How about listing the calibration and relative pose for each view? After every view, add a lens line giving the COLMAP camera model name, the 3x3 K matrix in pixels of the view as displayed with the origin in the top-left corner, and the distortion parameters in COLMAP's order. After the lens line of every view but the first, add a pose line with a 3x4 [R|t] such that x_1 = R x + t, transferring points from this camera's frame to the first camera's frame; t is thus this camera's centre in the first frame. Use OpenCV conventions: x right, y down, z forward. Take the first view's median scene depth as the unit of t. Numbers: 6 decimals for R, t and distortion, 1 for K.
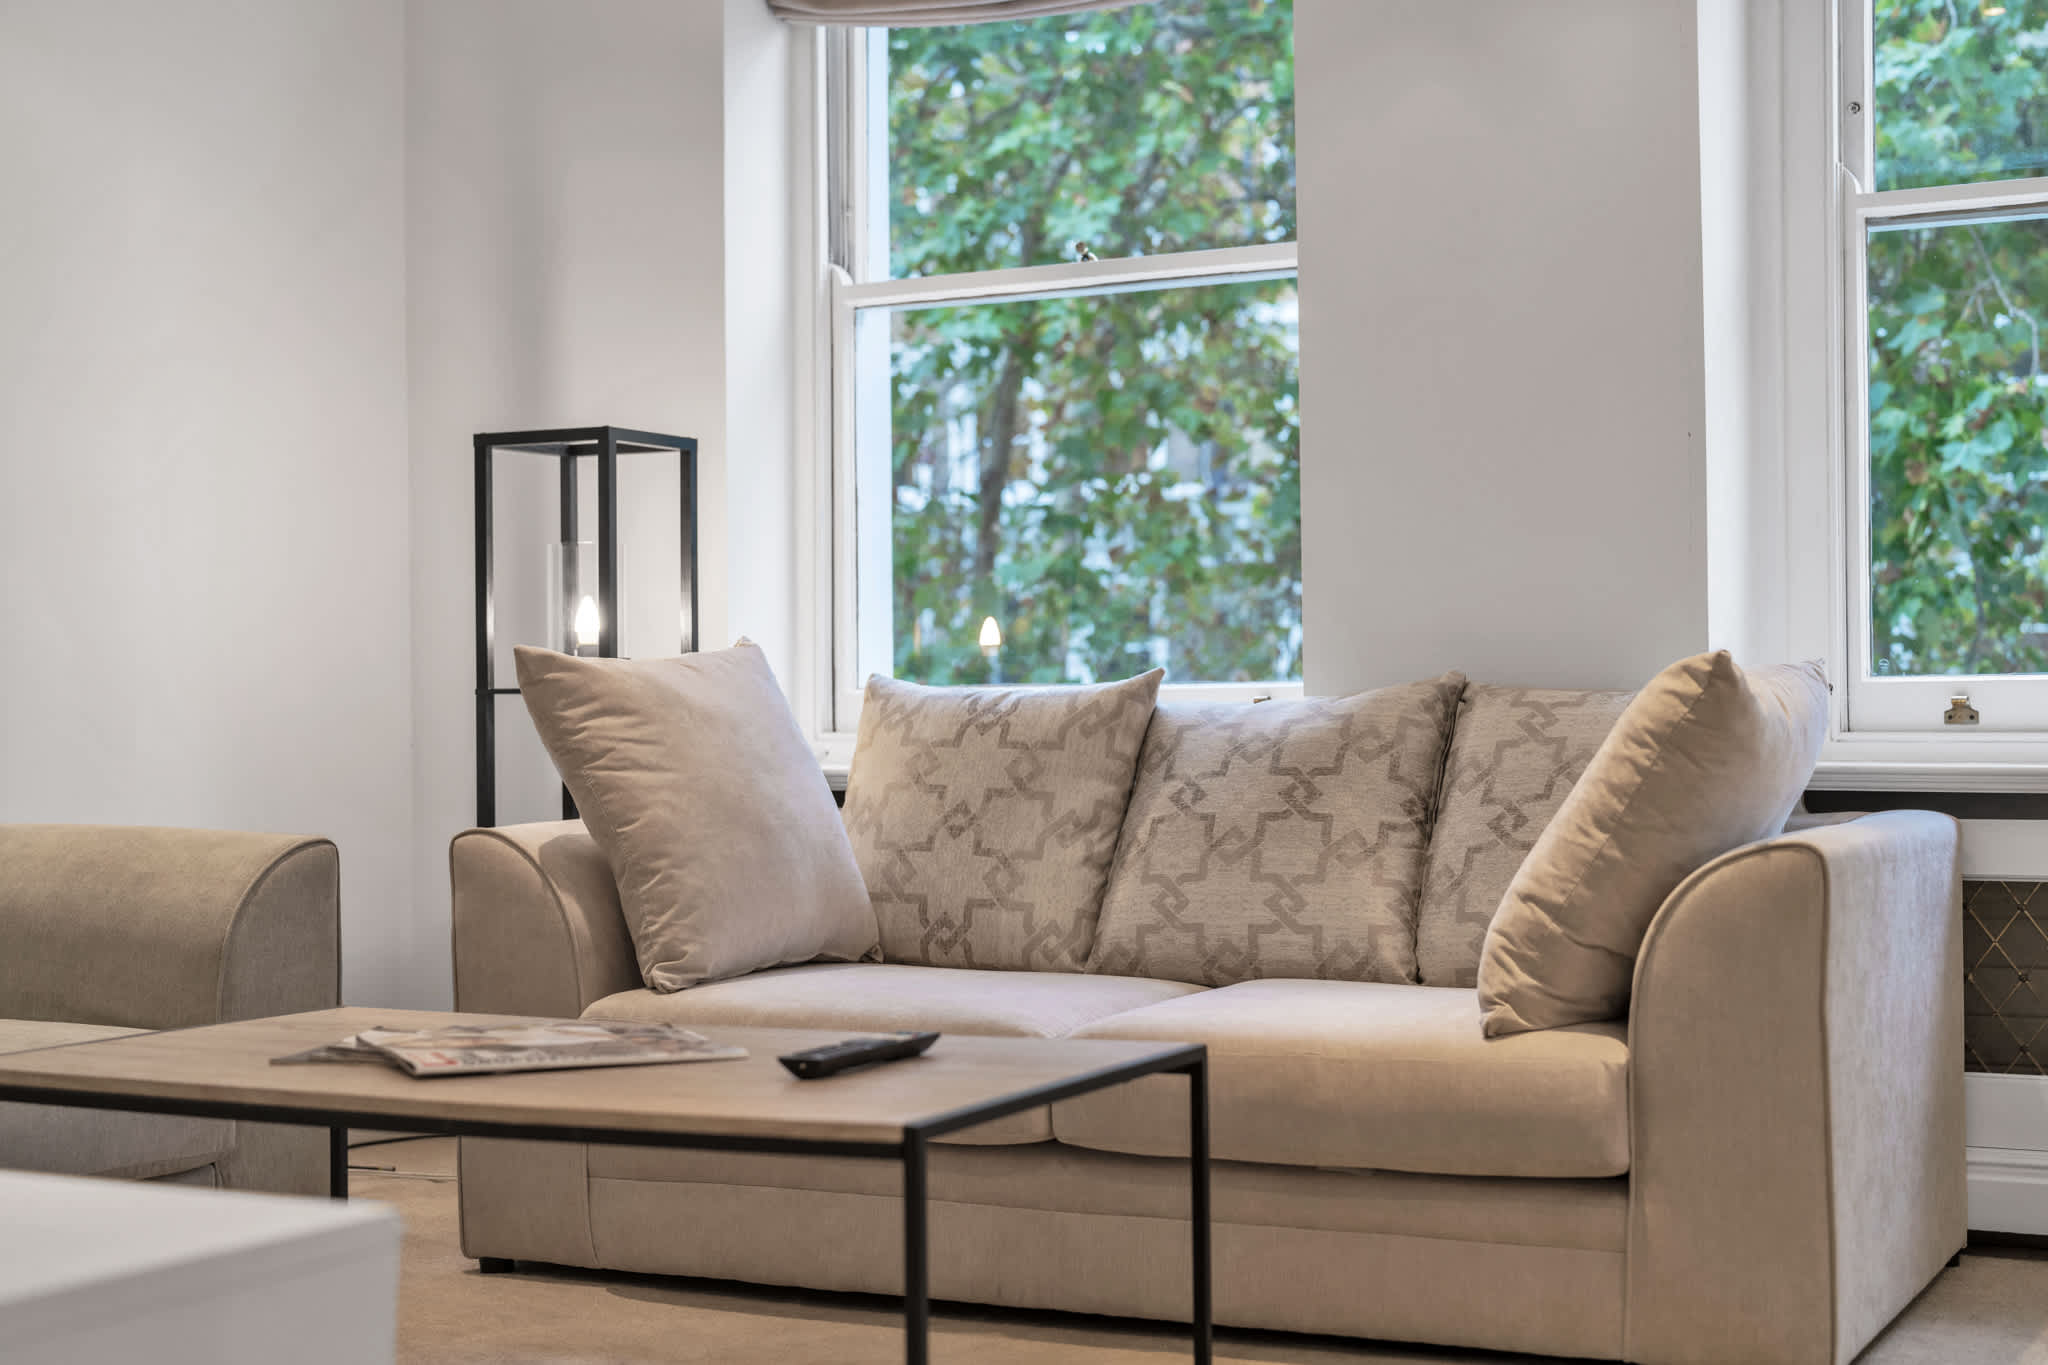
lens RADIAL K [[2910.9, 0, 1016.6], [0, 2910.9, 654.3], [0, 0, 1]] dist [0.003890, 0.042615]
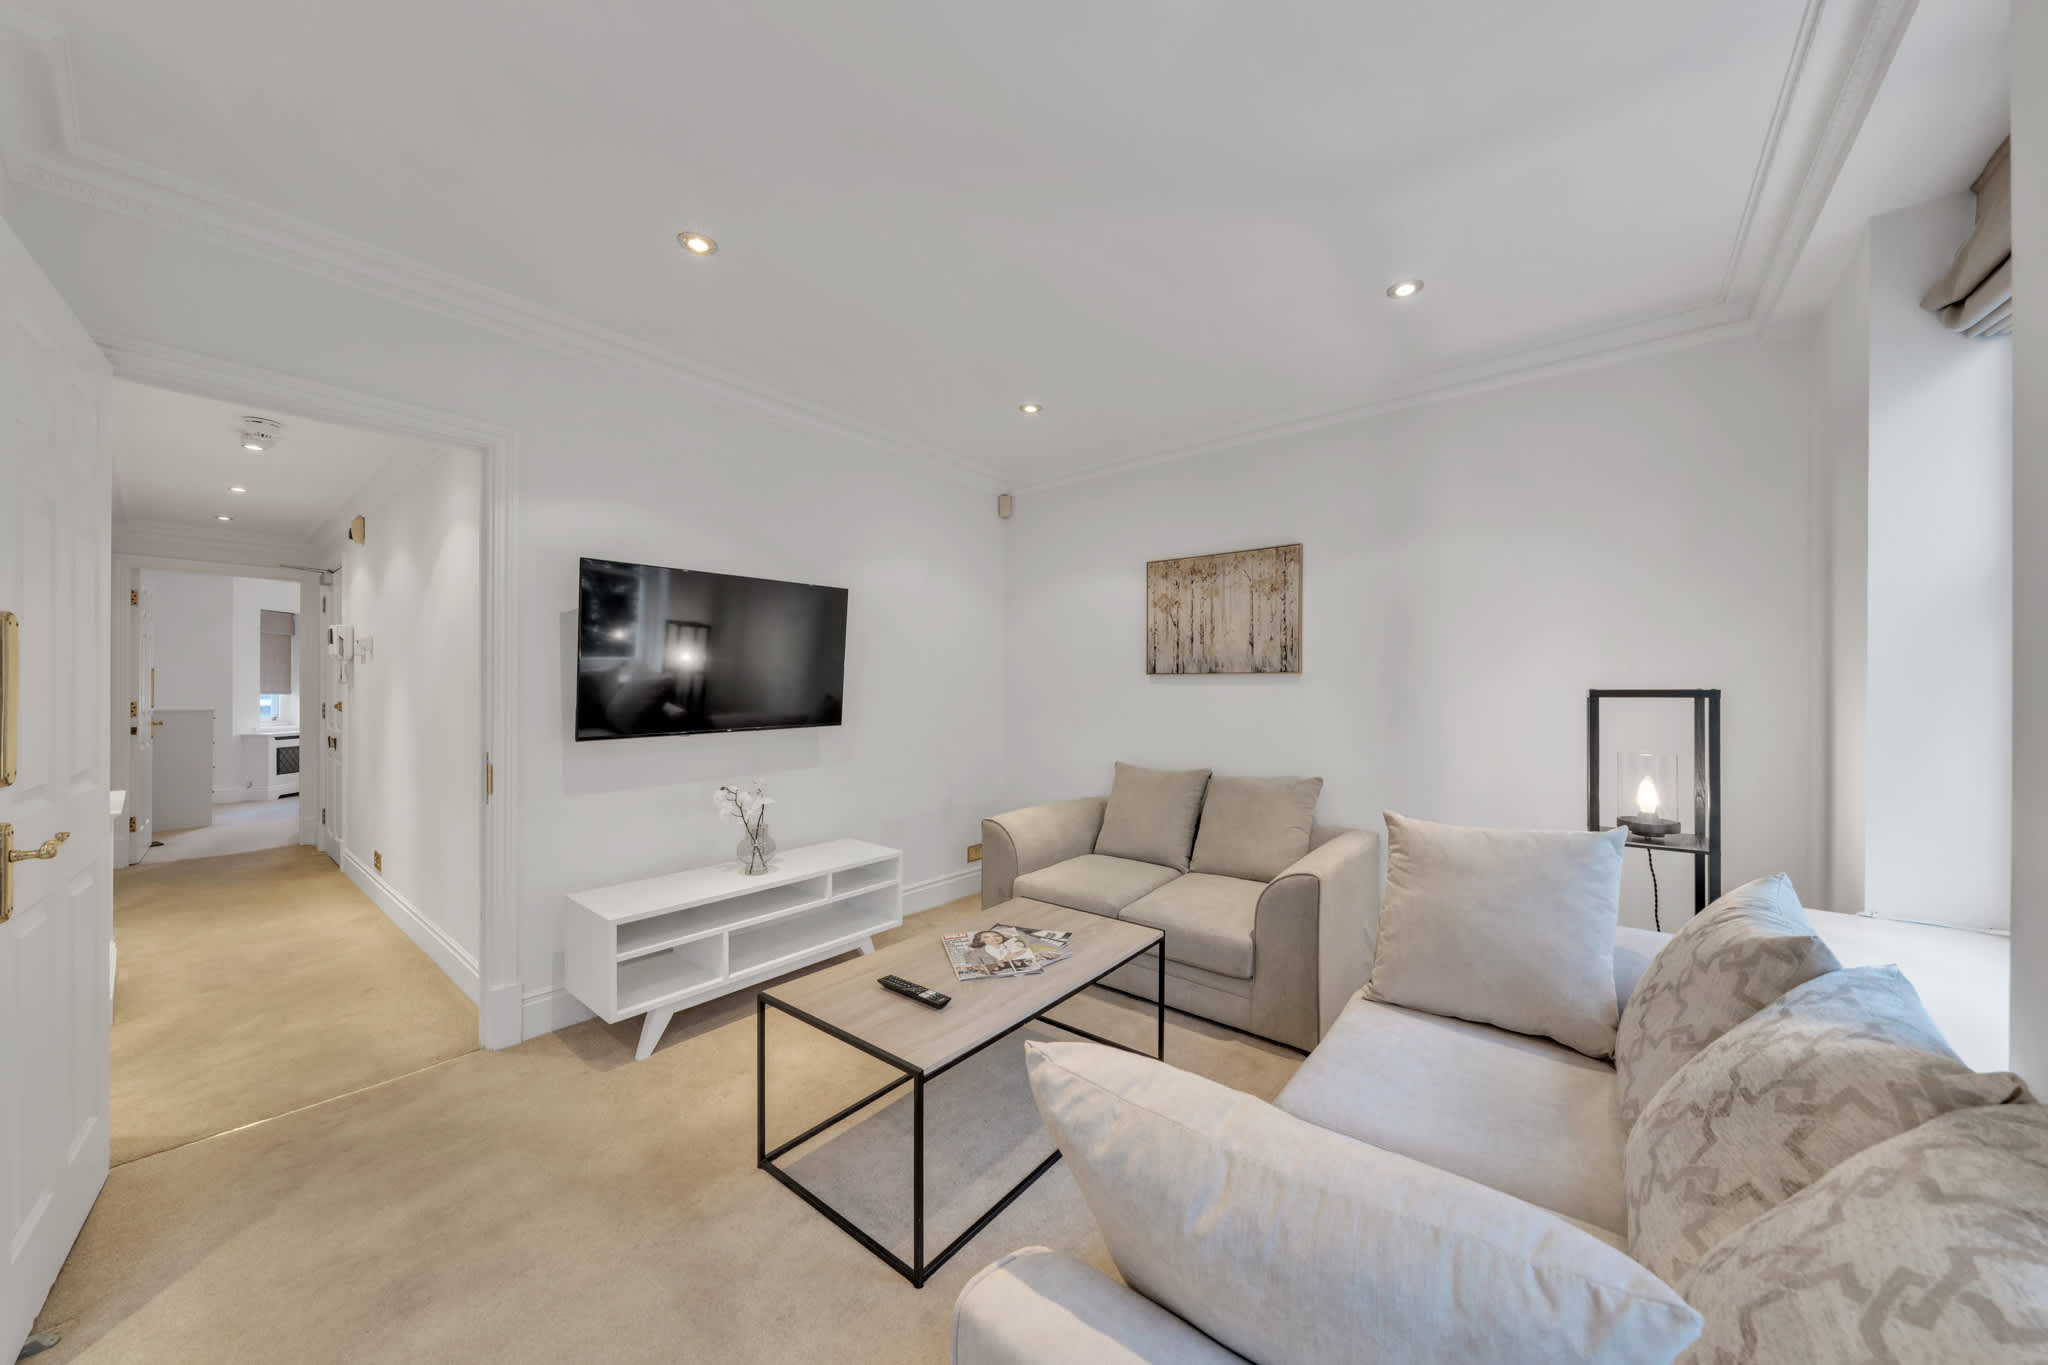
lens RADIAL K [[706.7, 0, 1021.0], [0, 706.7, 688.1], [0, 0, 1]] dist [-0.001322, -0.000141]
pose [[-0.199936, 0.009018, -0.979767, 0.370733], [0.019897, 0.999789, 0.005142, -0.095606], [0.979607, -0.018467, -0.200074, 0.816413]]
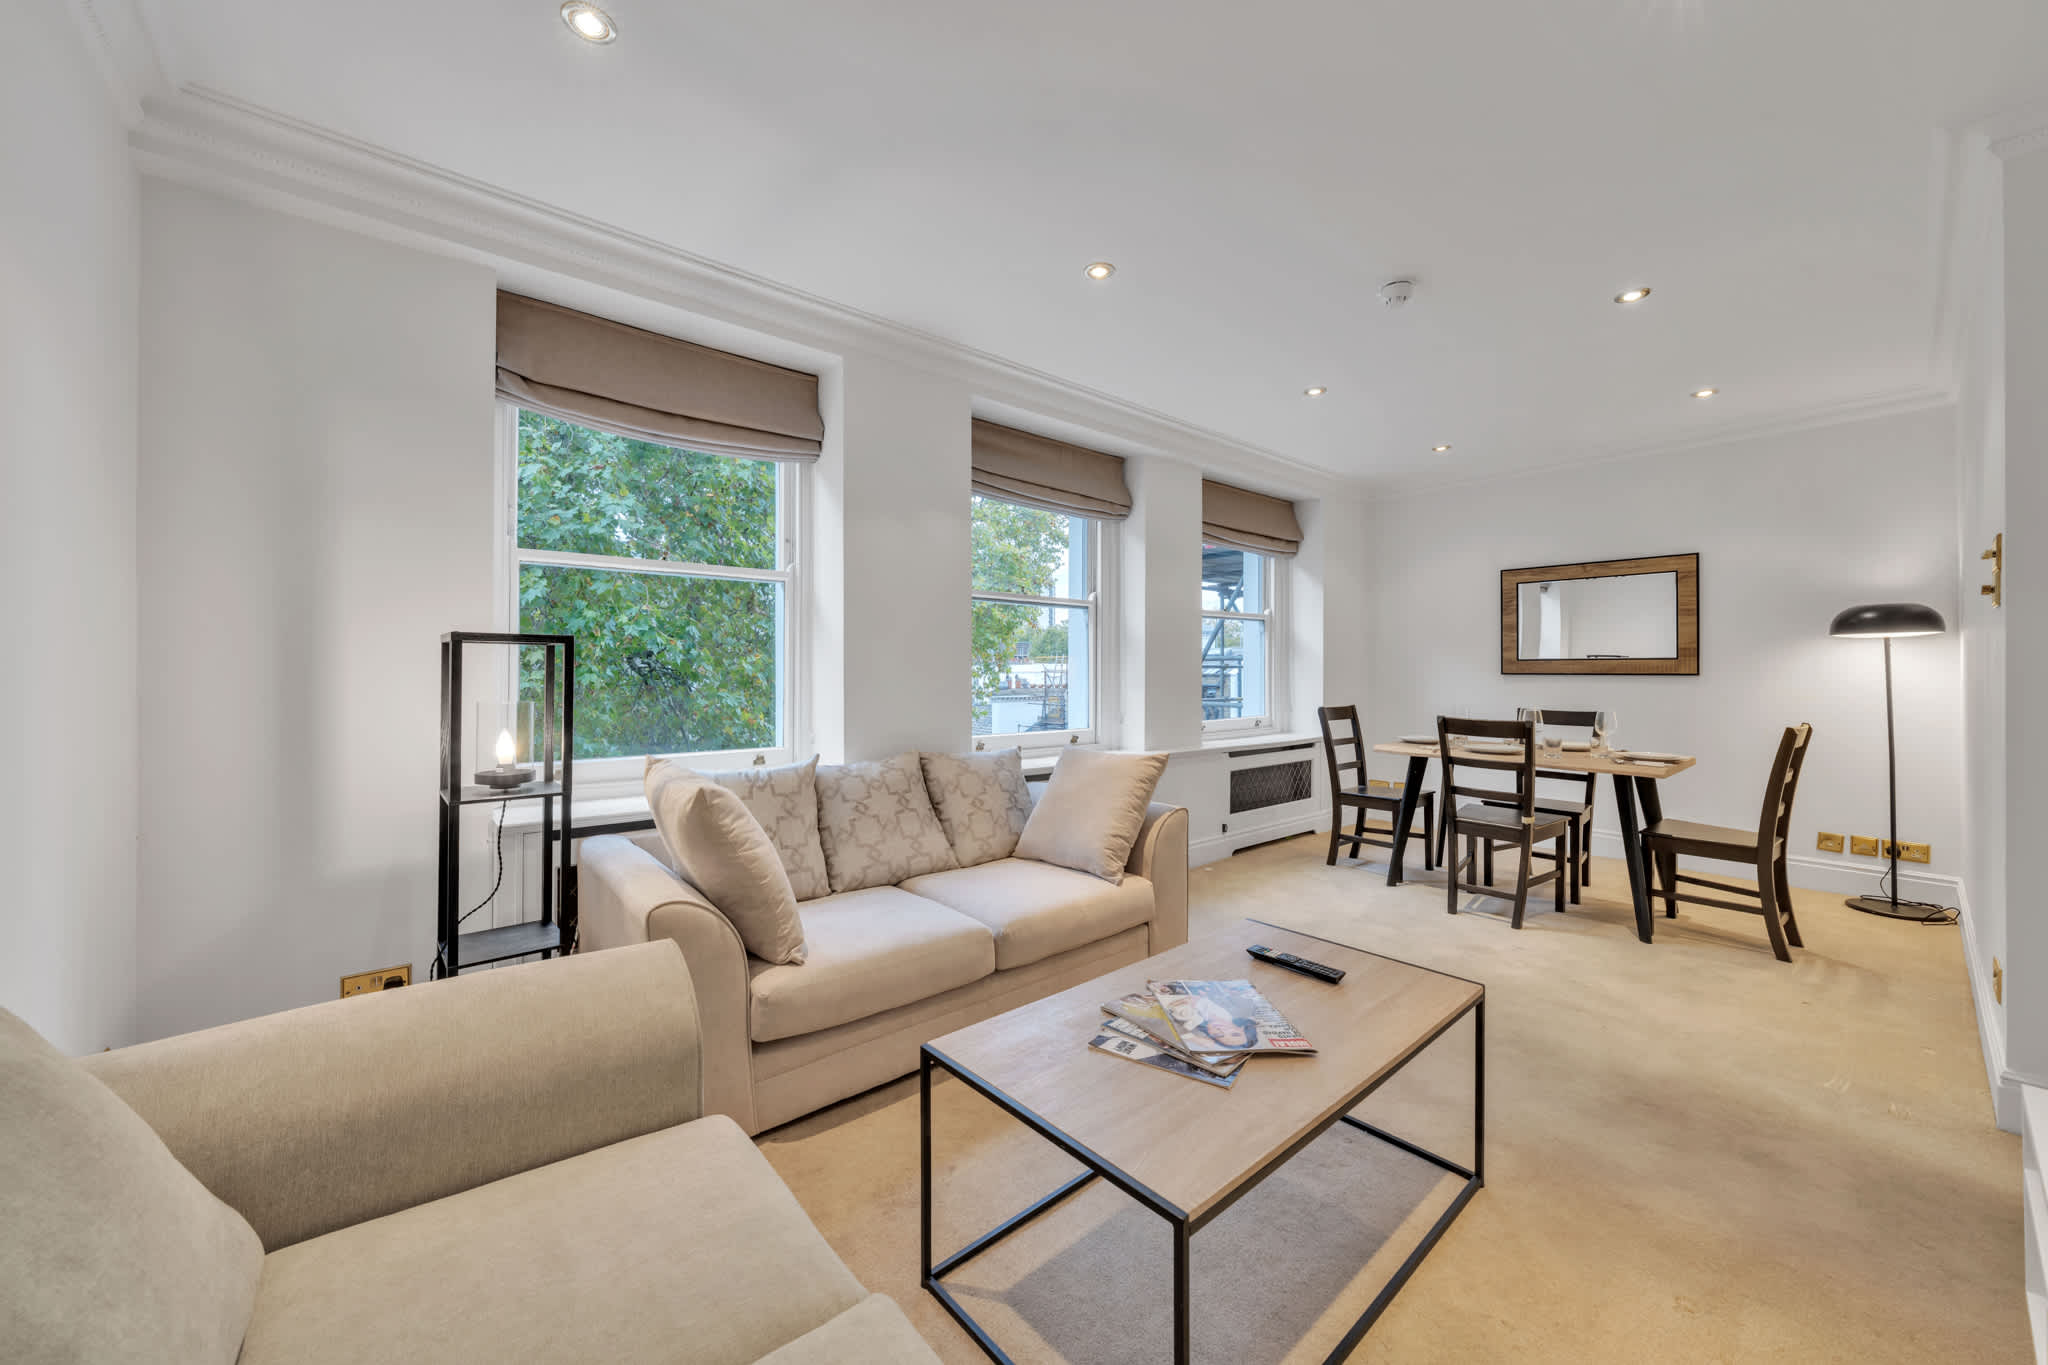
lens RADIAL K [[757.4, 0, 1021.1], [0, 757.4, 670.8], [0, 0, 1]] dist [0.000356, -0.000051]
pose [[0.371740, 0.011852, 0.928261, -0.487377], [-0.025781, 0.999665, -0.002439, -0.069119], [-0.927979, -0.023025, 0.371921, 0.650417]]
